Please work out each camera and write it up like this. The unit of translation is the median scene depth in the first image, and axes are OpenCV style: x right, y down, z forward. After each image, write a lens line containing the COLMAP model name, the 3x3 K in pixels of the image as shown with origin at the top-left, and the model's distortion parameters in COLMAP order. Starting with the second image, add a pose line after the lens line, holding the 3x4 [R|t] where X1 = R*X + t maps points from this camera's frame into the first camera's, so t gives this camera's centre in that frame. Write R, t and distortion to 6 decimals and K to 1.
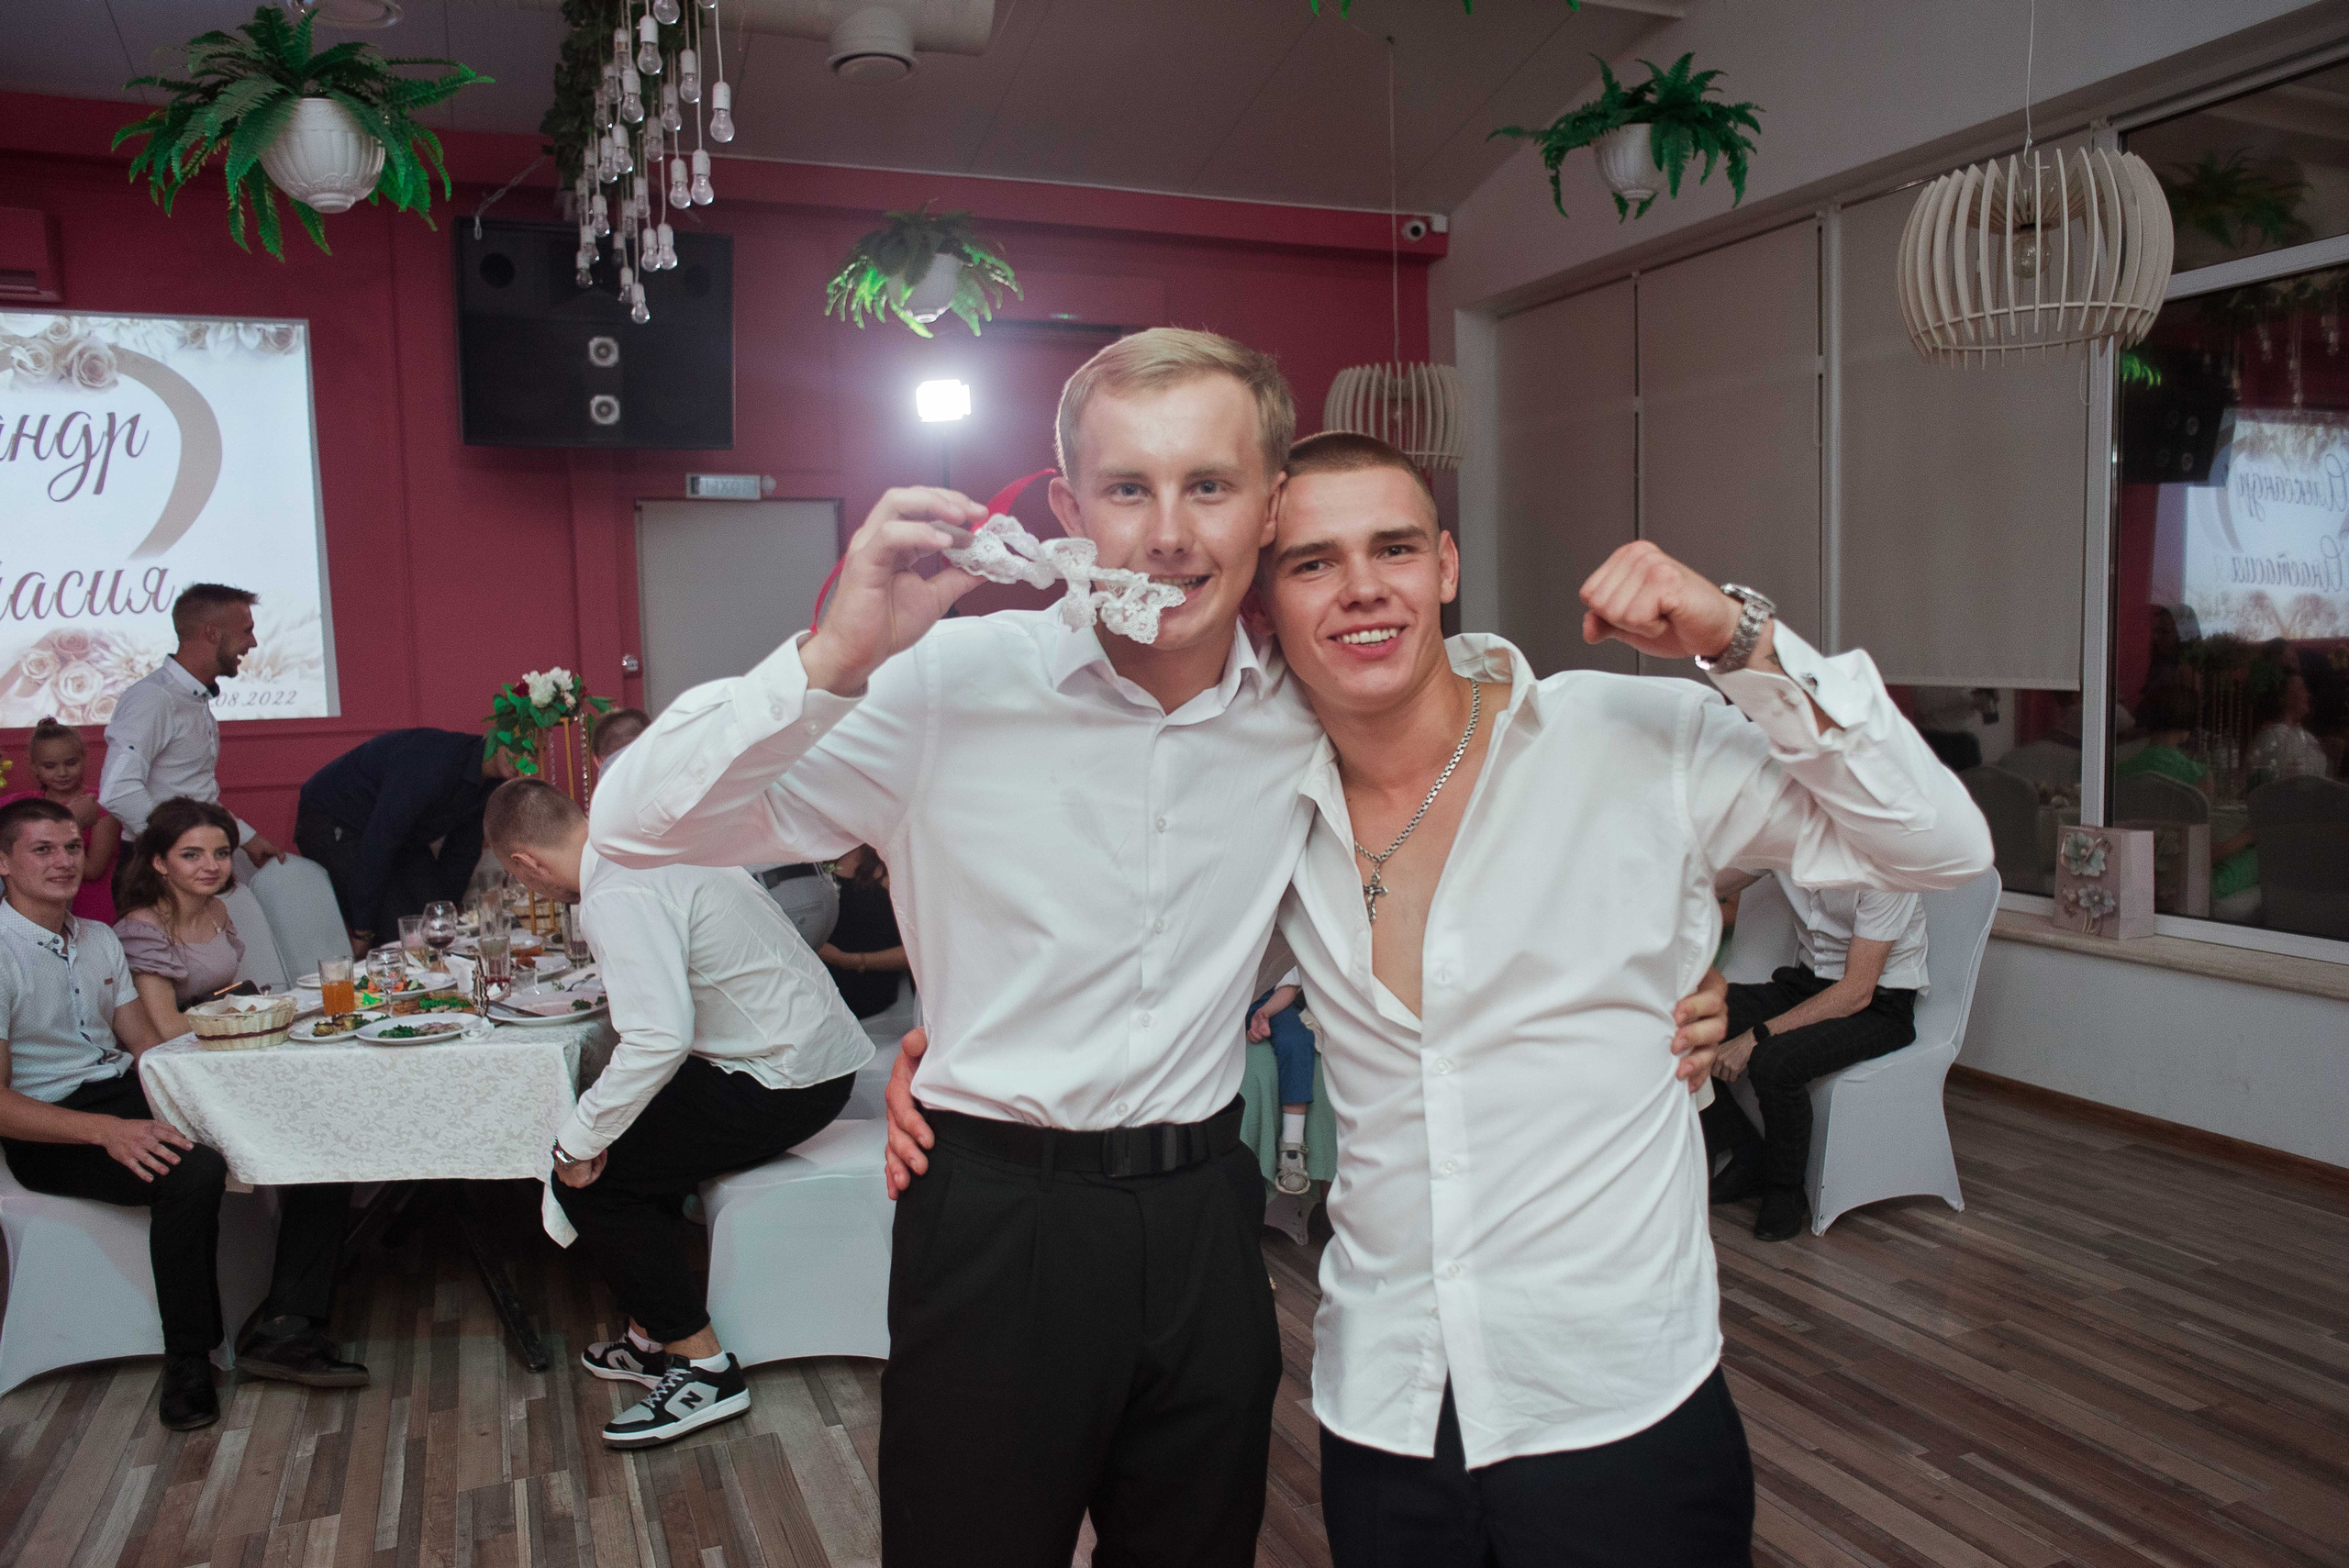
lens RADIAL K [[1645.1, 0, 1169.1], [0, 1645.1, 791.5], [0, 0, 1]] dist [-0.088710, 0.078478]
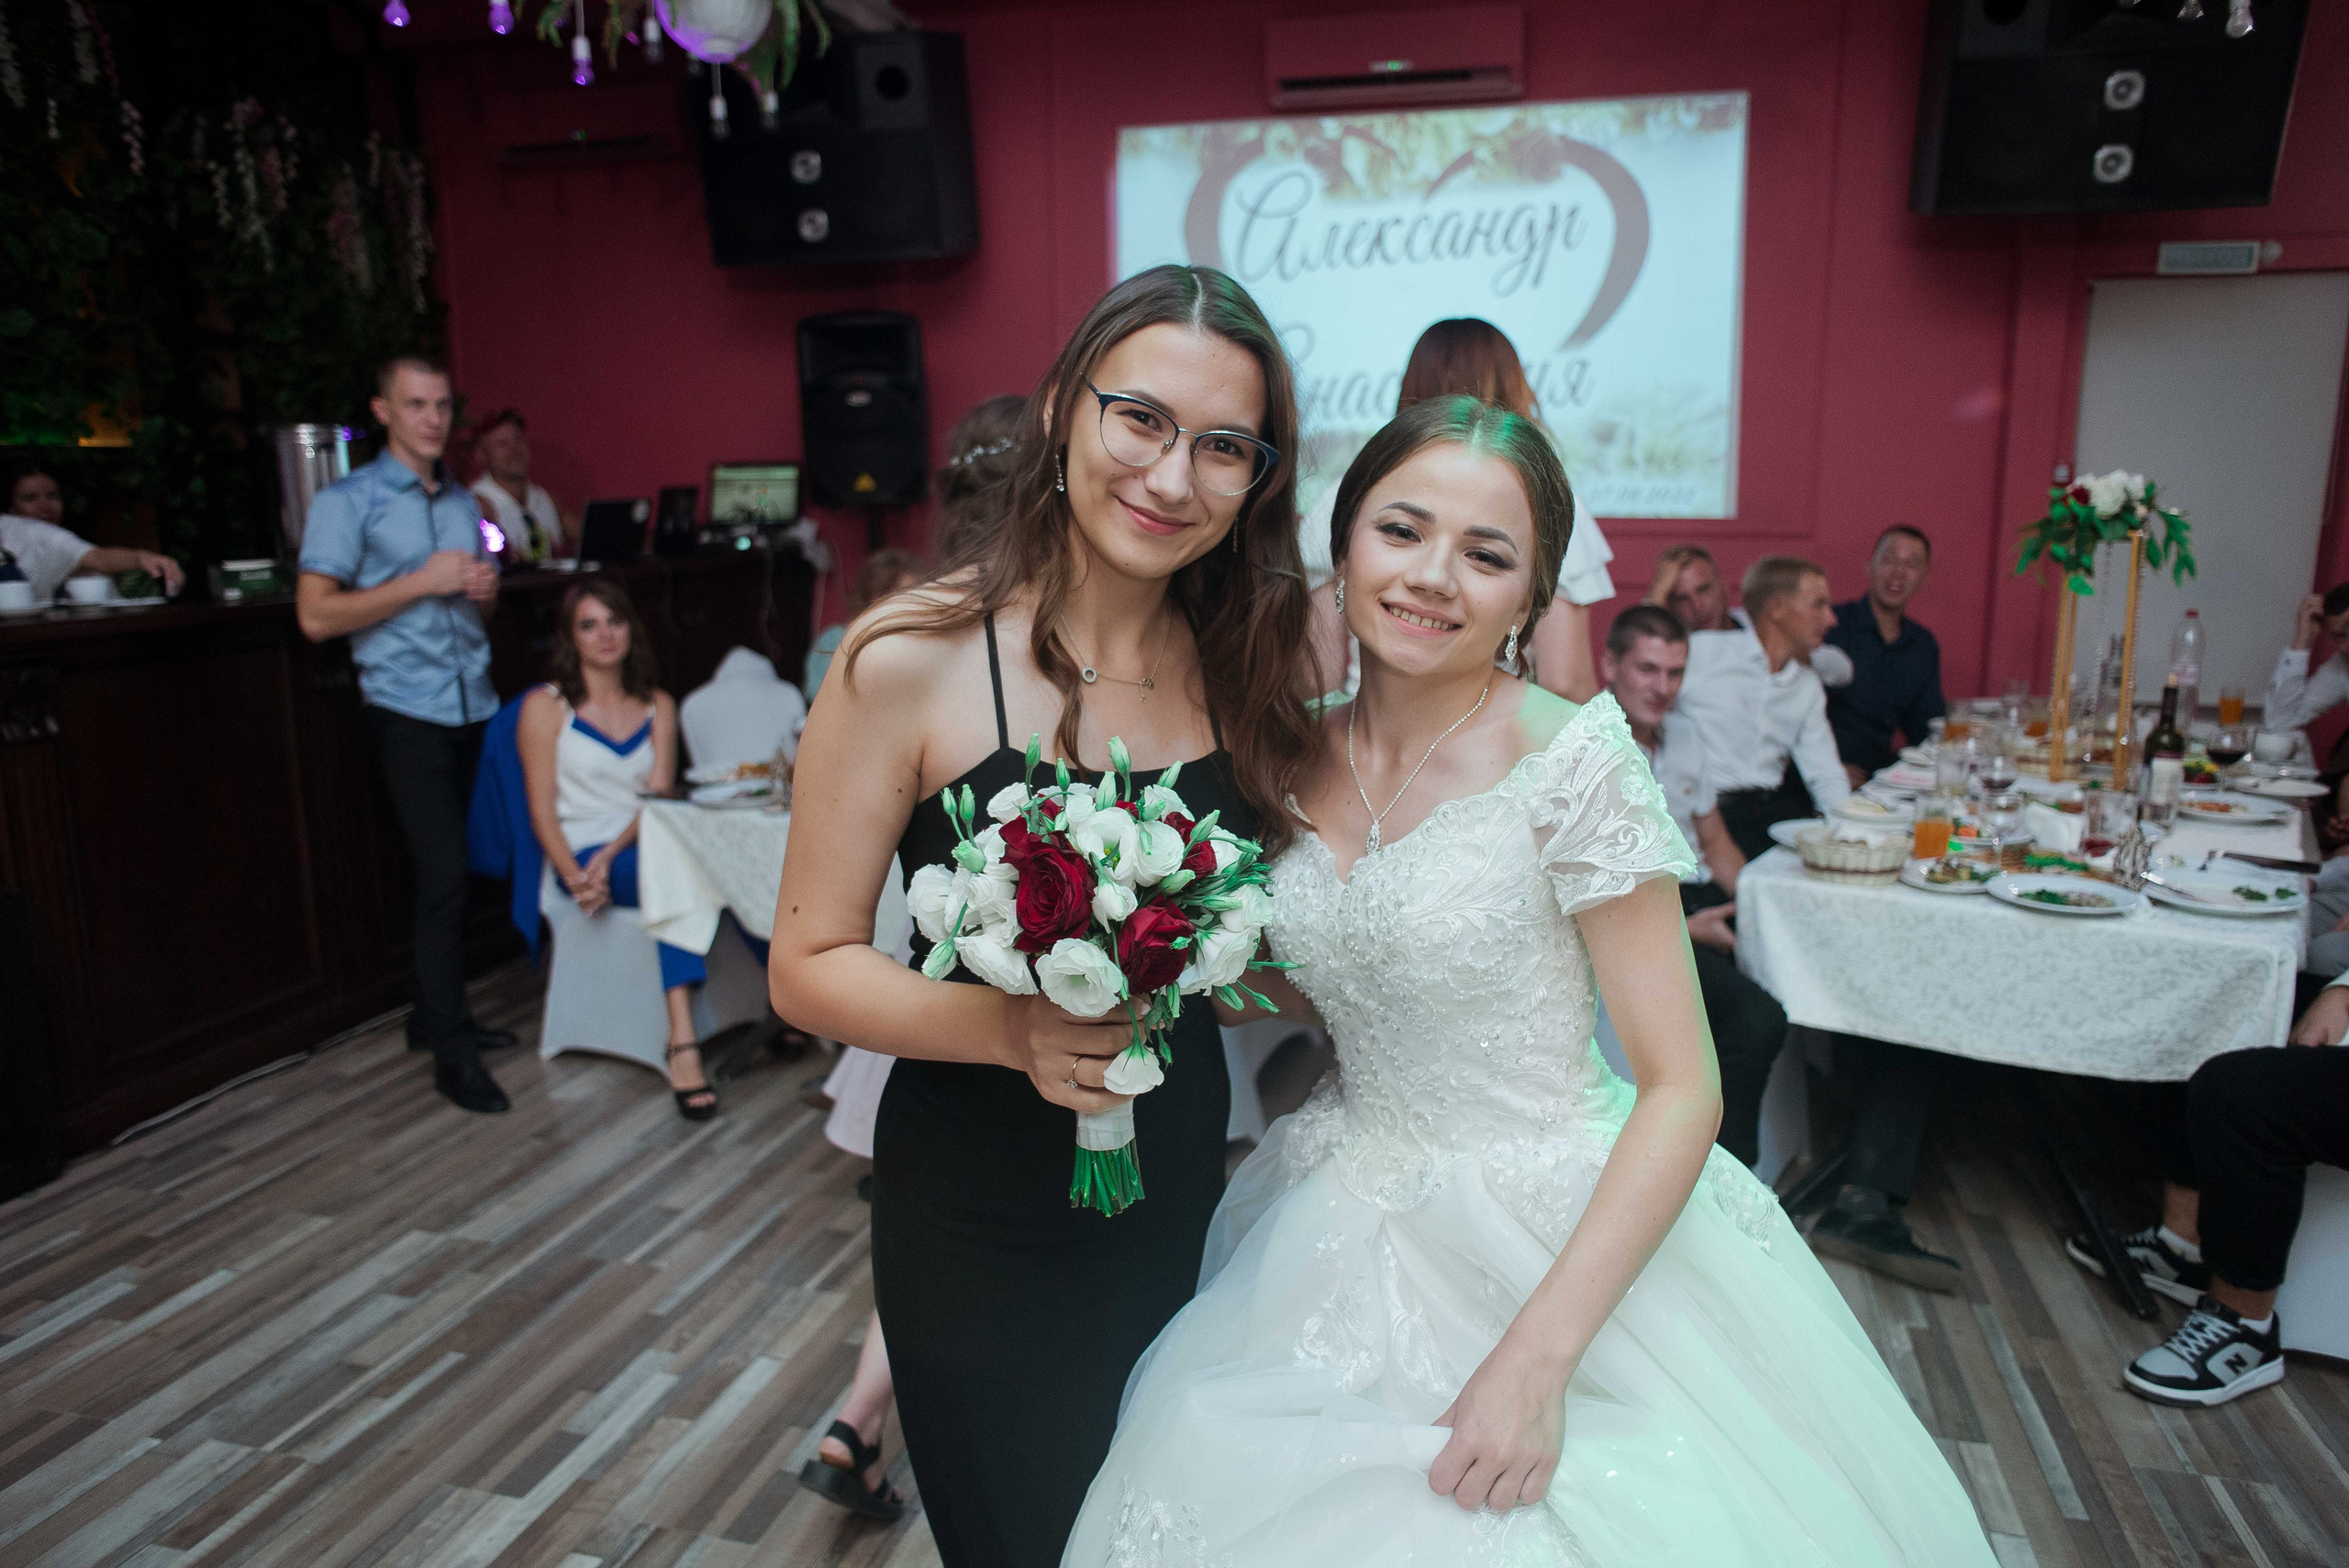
lens RADIAL K [[1608.7, 0, 1172.1], [0, 1608.7, 791.5], [0, 0, 1]] dist [-0.084429, 0.074823]
pose [[0.788089, 0.141913, -0.598980, -0.198901], [-0.071207, 0.987547, 0.140286, 0.006188], [0.611429, -0.067907, 0.788380, 0.040143]]
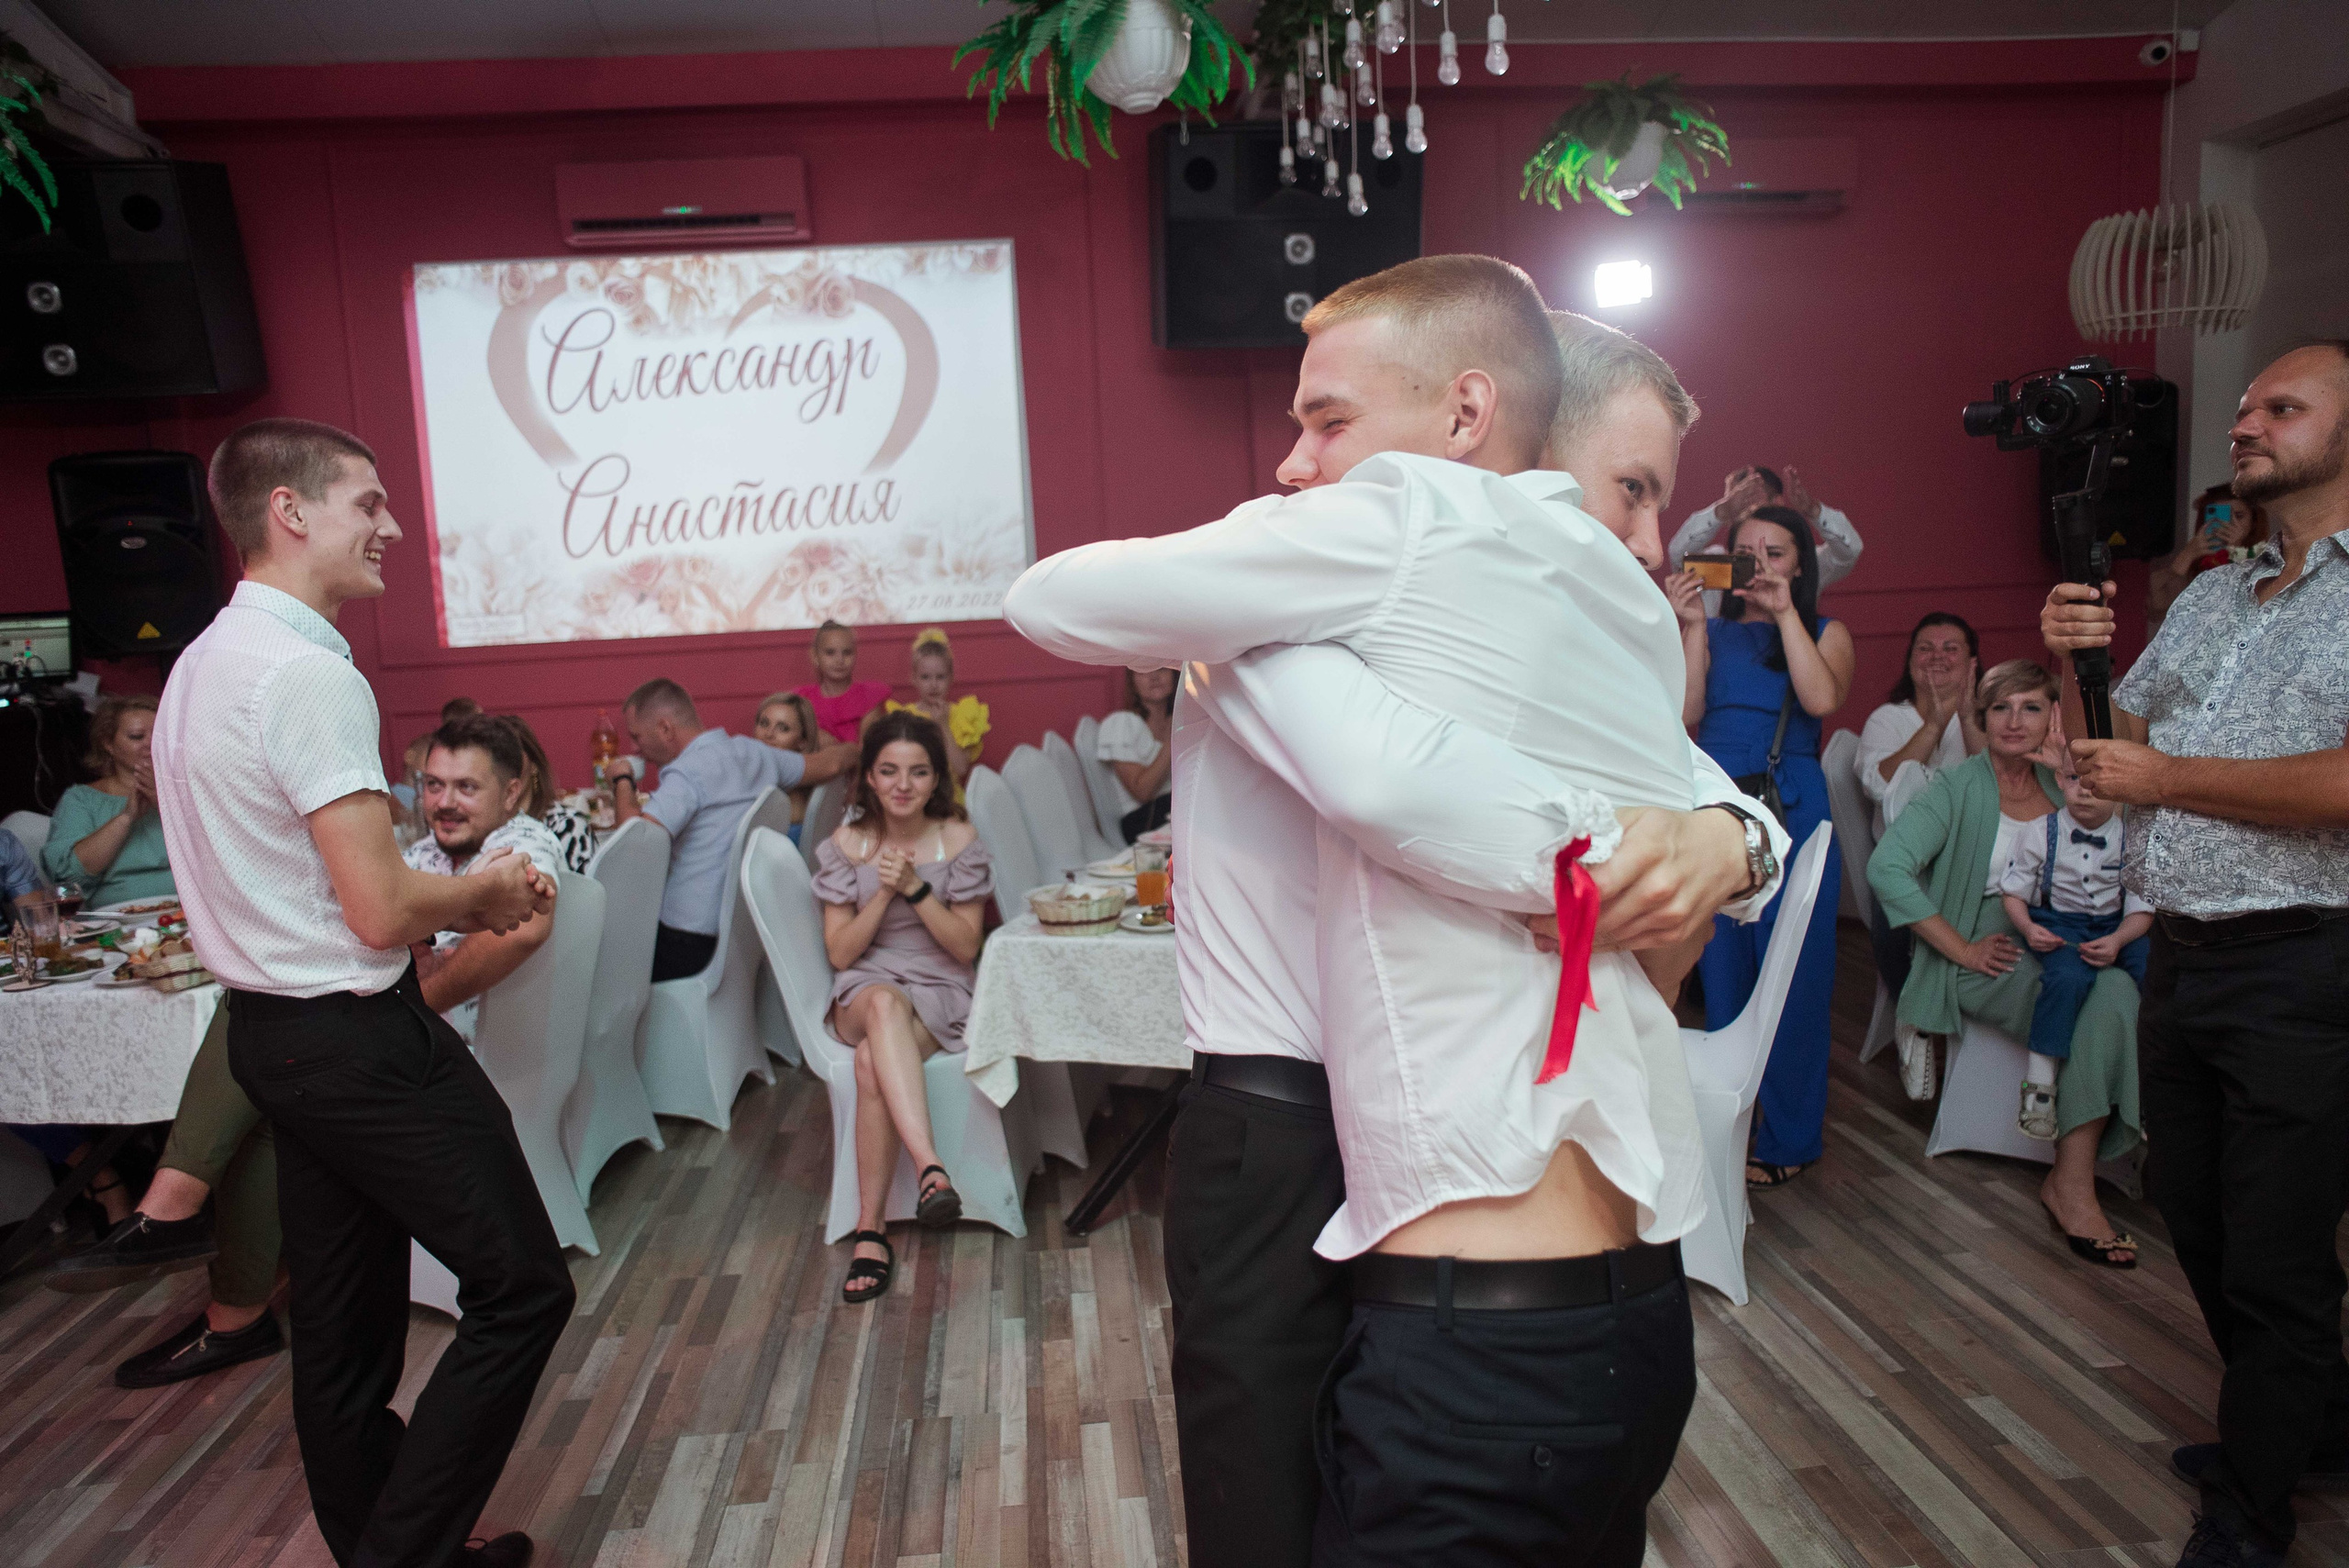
lens RADIAL K [[1608.7, 0, 1172.1], [0, 1608.7, 791.5], [0, 0, 1]] dist [-0.084429, 0.074823]
pose [[0.952194, 0.025872, -0.304395, -0.113826], [-0.006797, 0.997955, 0.063559, 0.000649], [0.305417, -0.058452, 0.950423, 0.021208]]
